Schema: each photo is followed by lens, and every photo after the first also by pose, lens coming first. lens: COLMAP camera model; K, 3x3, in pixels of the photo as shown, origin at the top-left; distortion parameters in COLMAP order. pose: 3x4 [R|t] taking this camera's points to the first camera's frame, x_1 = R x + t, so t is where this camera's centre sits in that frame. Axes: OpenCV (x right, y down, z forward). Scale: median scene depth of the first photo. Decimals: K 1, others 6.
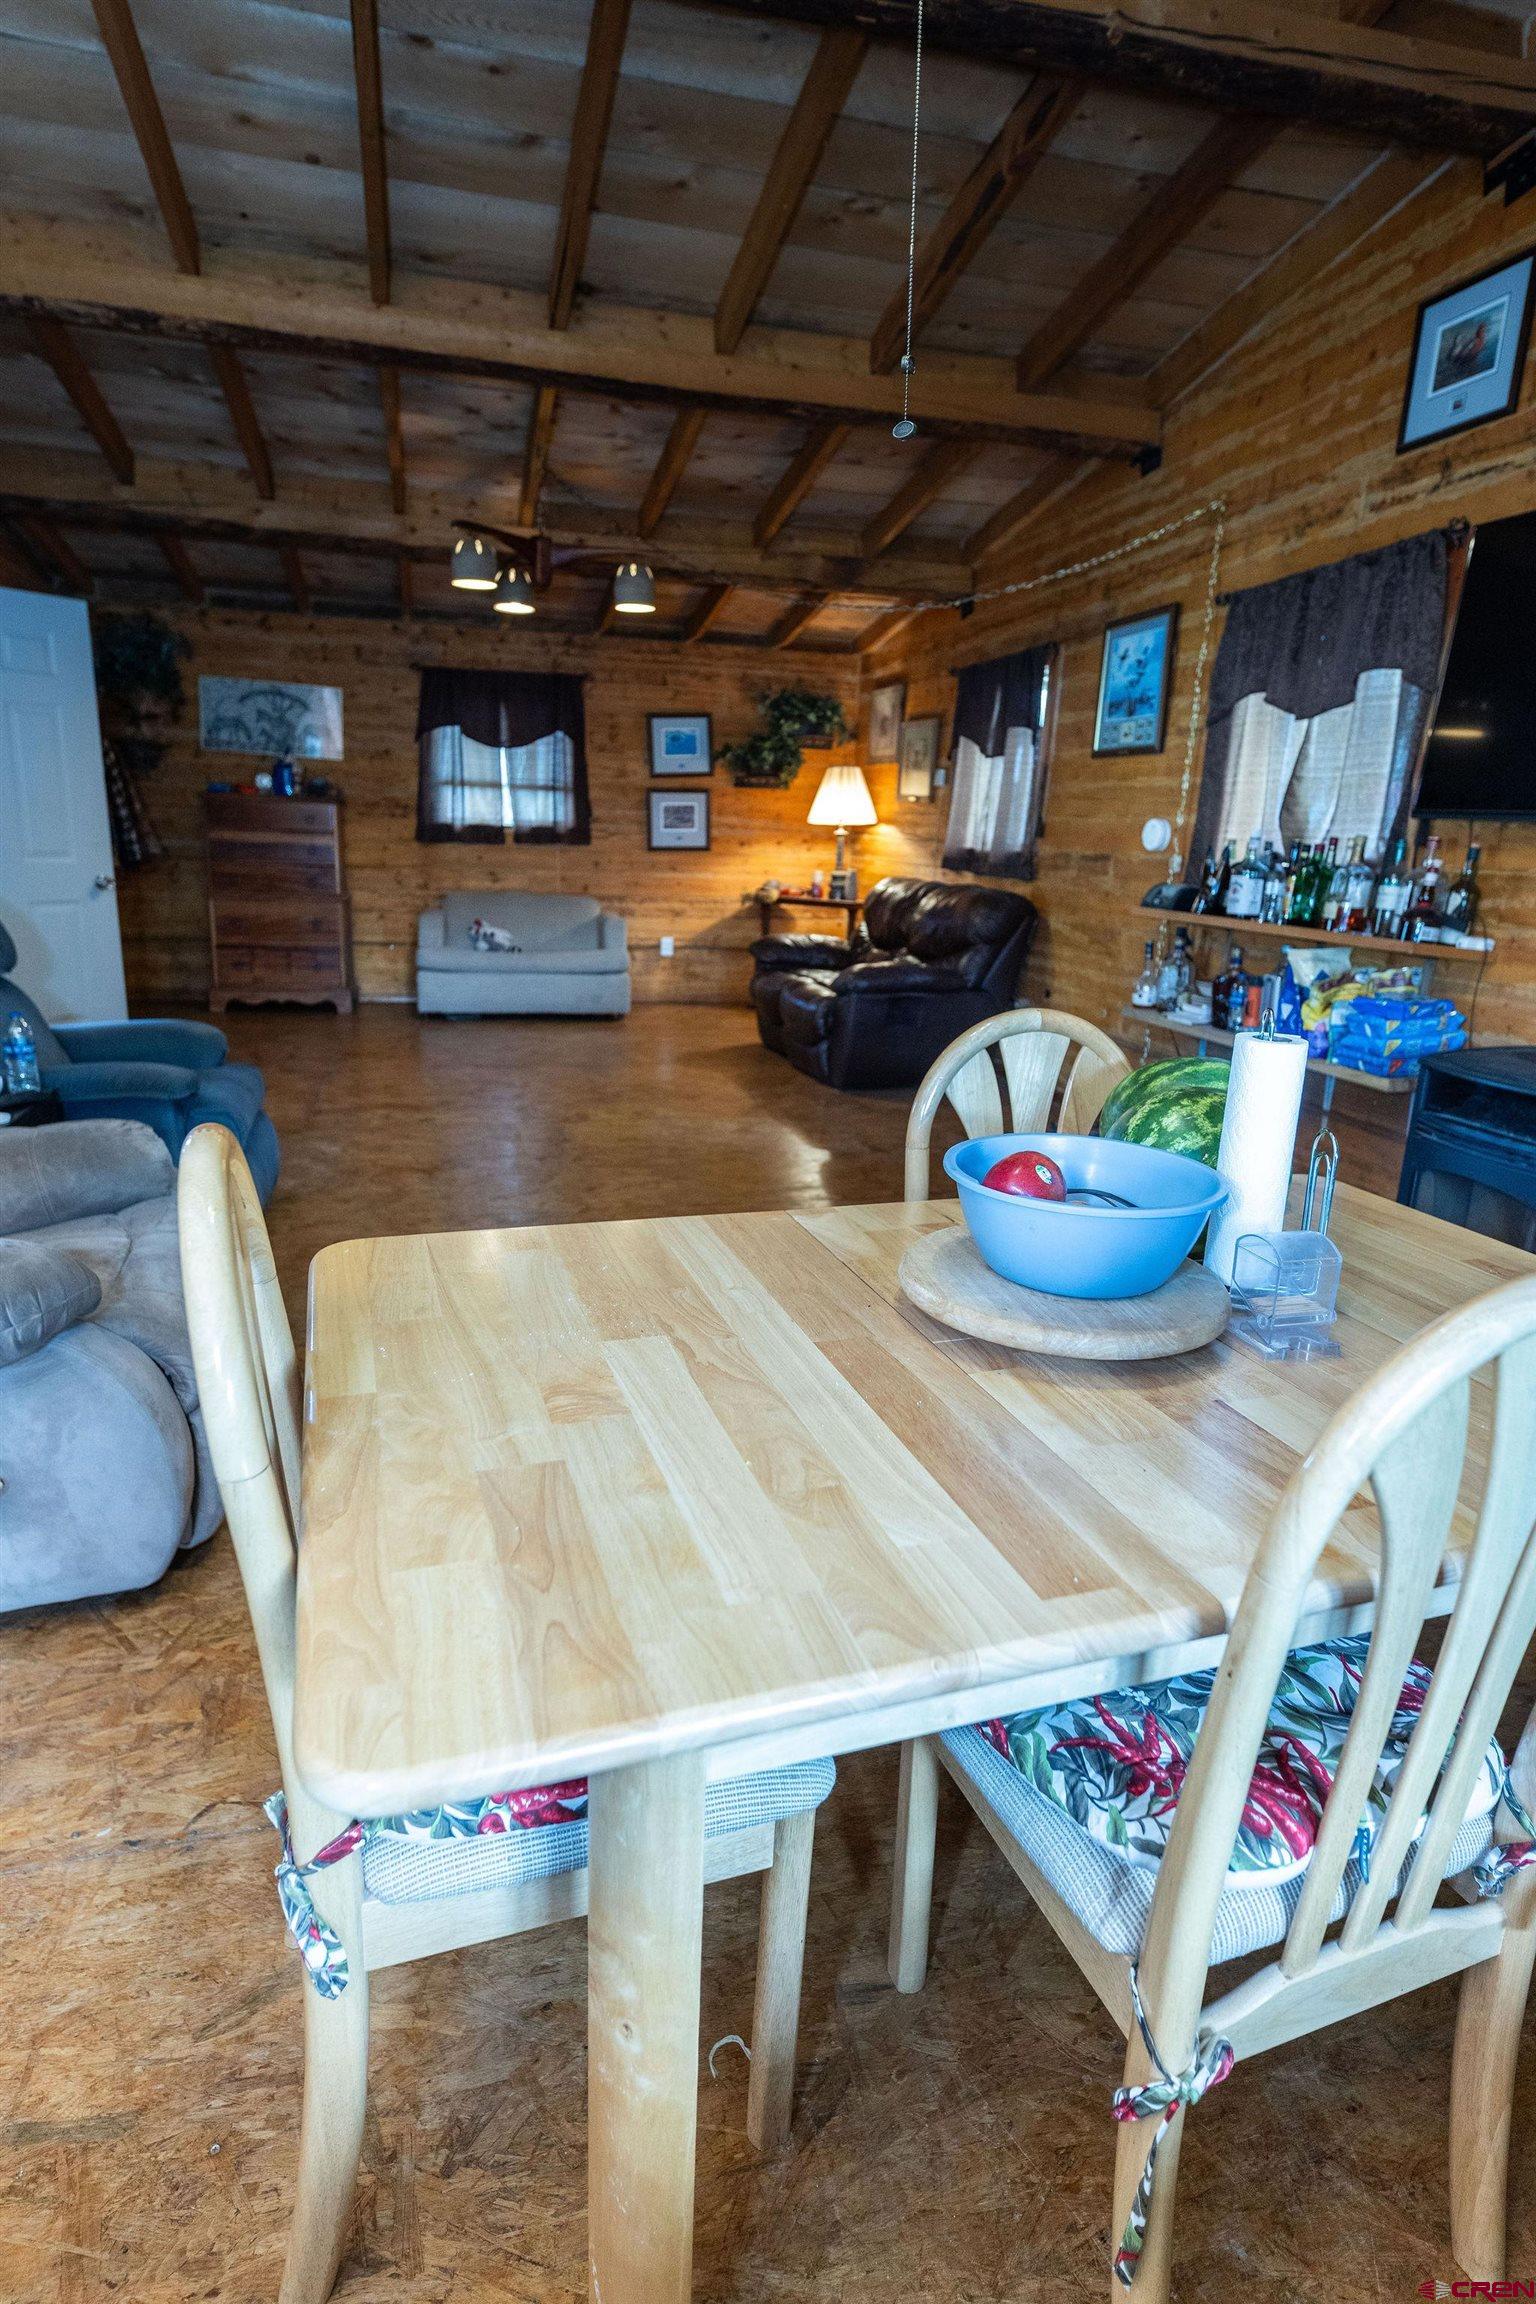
lens RADIAL K [[1194.5, 0, 768.0], [0, 1194.5, 1152.0], [0, 0, 1]] dist [0.004180, 0.000187]
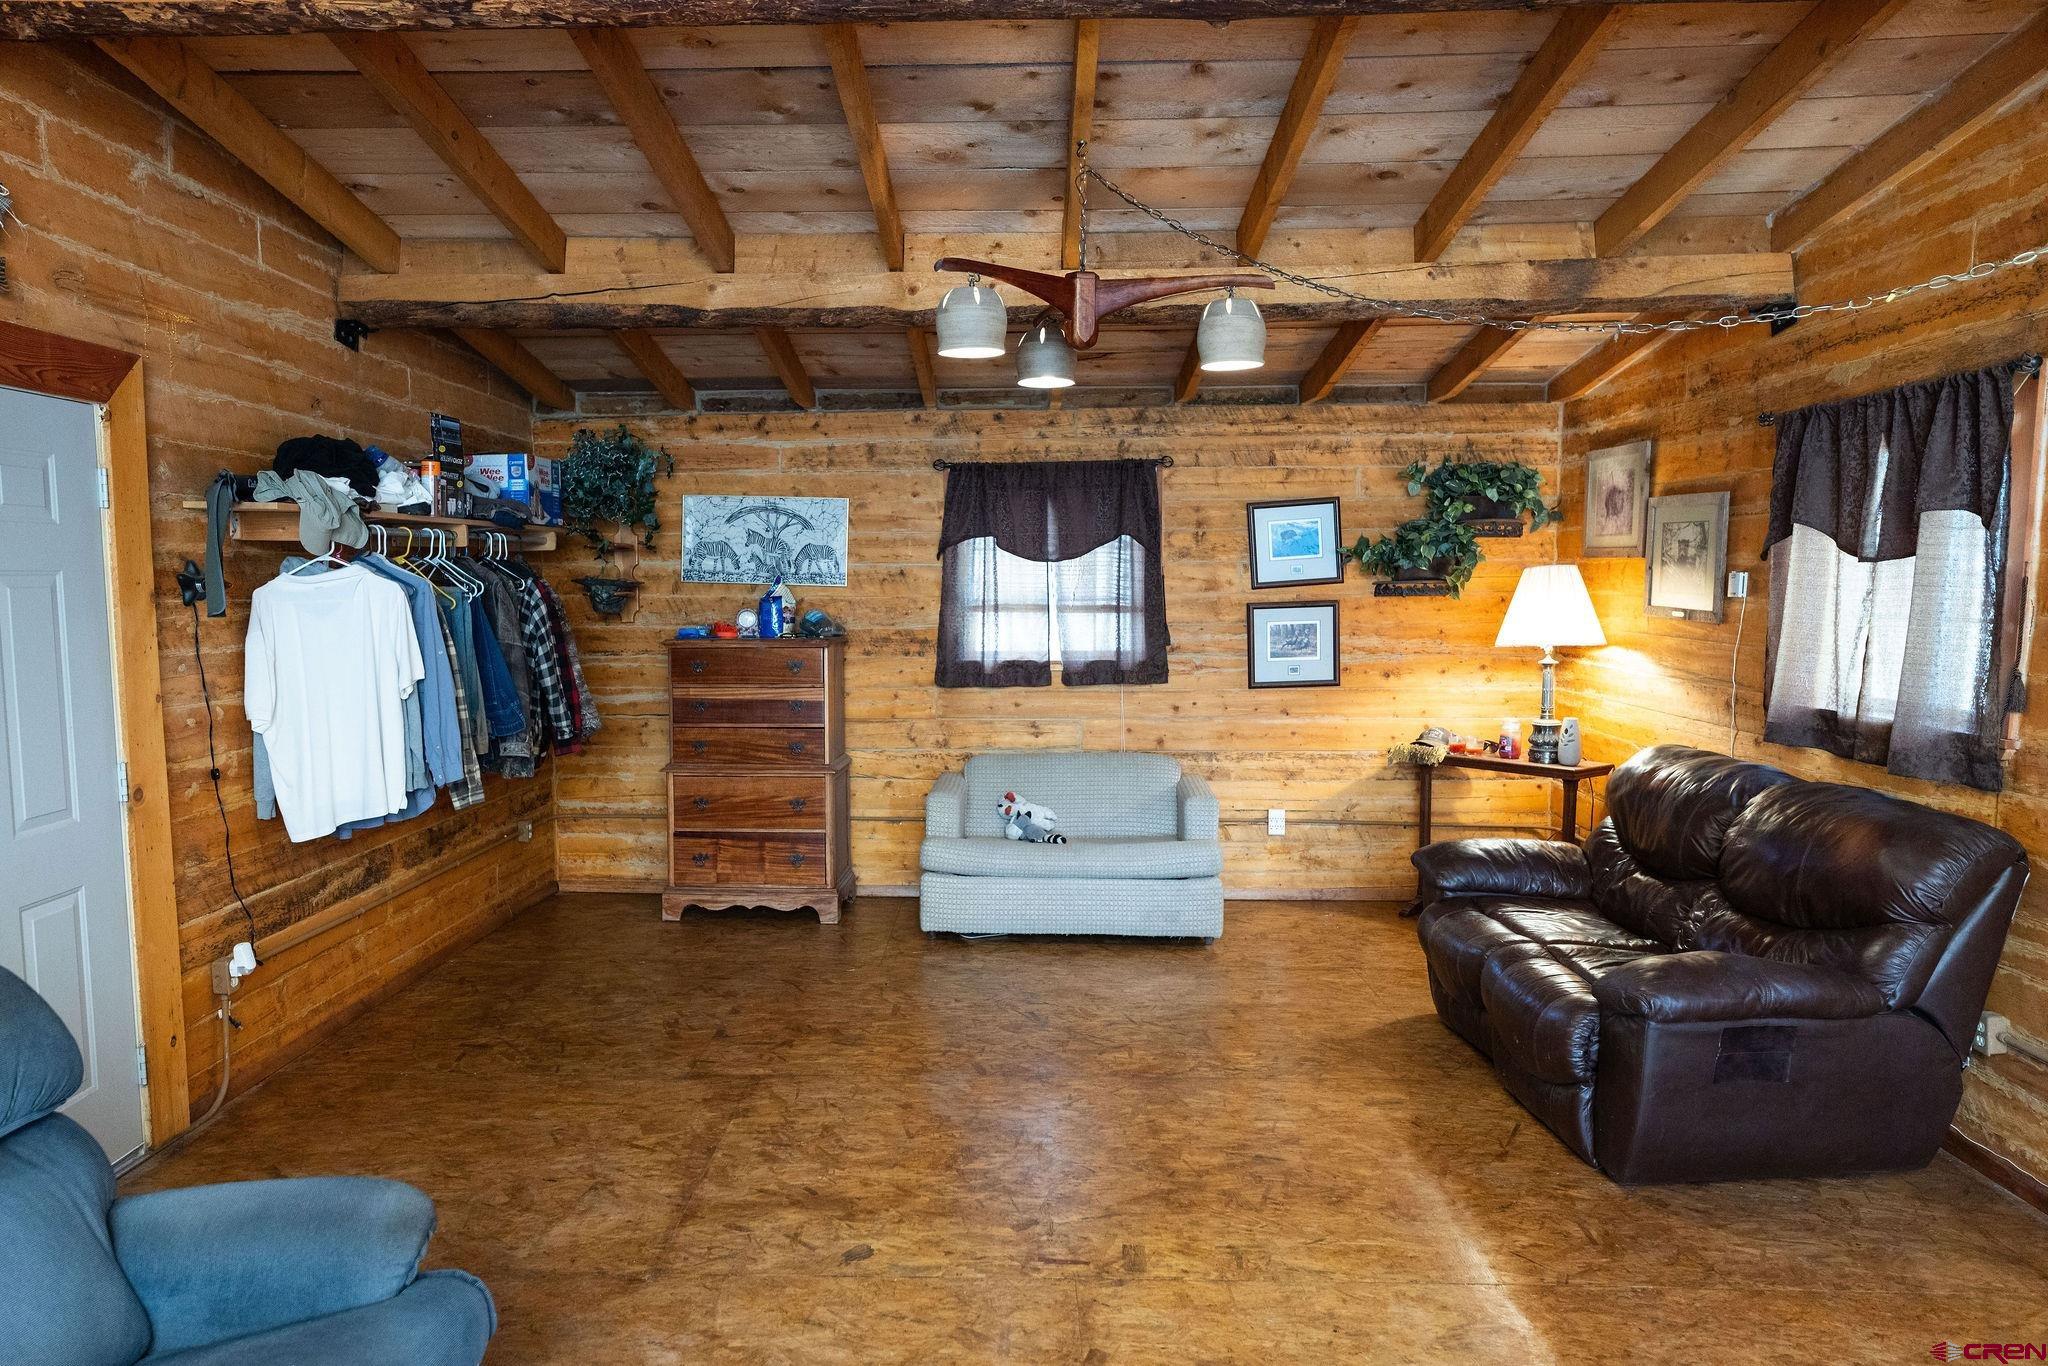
lens RADIAL K [[1213.4, 0, 1024.0], [0, 1213.4, 683.0], [0, 0, 1]] dist [-0.002433, -0.000470]
pose [[0.961723, -0.017961, -0.273435, -0.034193], [-0.030316, 0.984750, -0.171311, -0.137241], [0.272342, 0.173044, 0.946512, 0.304985]]
